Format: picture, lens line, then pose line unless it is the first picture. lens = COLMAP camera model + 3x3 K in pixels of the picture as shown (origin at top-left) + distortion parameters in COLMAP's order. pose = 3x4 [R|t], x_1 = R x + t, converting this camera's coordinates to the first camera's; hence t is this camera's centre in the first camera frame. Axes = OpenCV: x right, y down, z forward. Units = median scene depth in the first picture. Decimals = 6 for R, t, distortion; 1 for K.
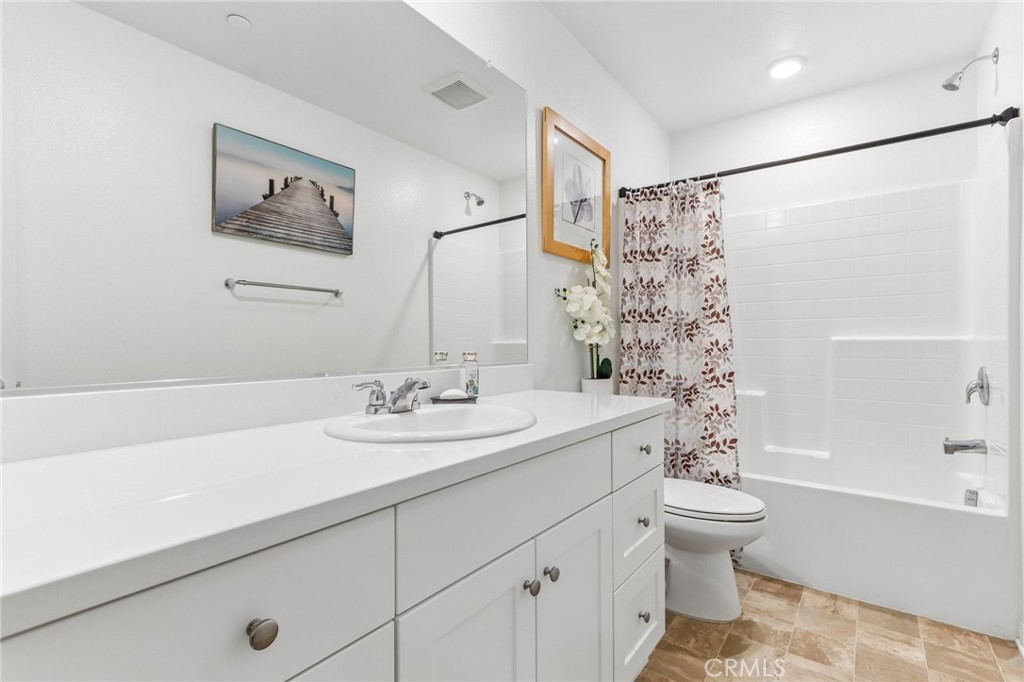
lens RADIAL K [[480.5, 0, 511.2], [0, 480.5, 335.4], [0, 0, 1]] dist [0.006868, 0.001284]
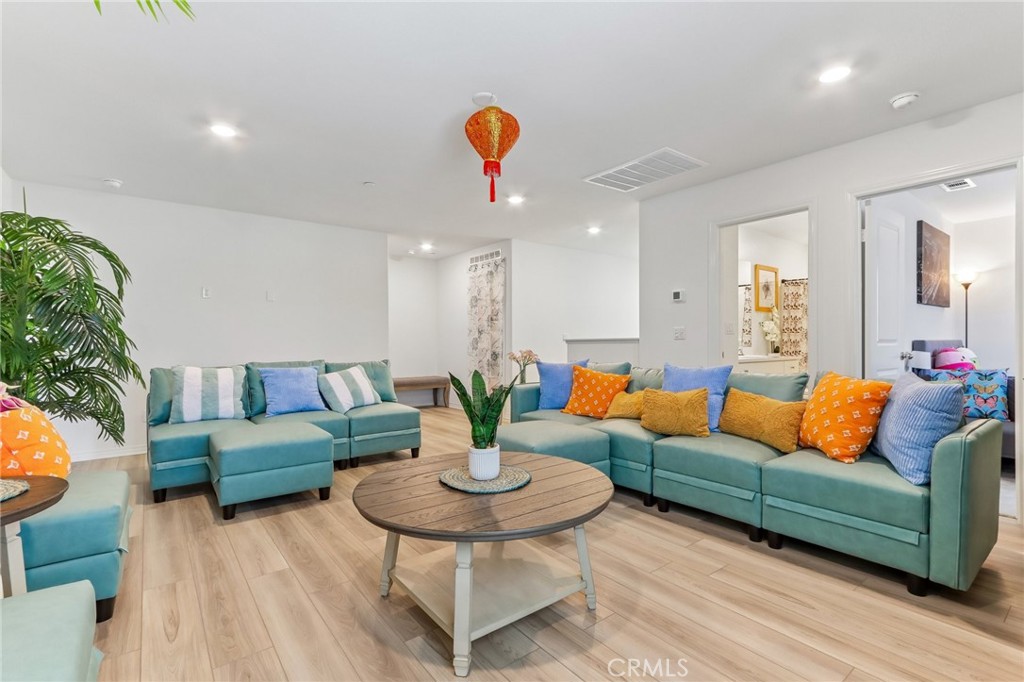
lens RADIAL K [[480.5, 0, 516.9], [0, 480.5, 338.9], [0, 0, 1]] dist [0.006868, 0.001284]
pose [[0.967168, 0.000190, -0.254137, -0.526290], [0.002470, 0.999945, 0.010149, -0.024845], [0.254125, -0.010444, 0.967115, -1.983277]]
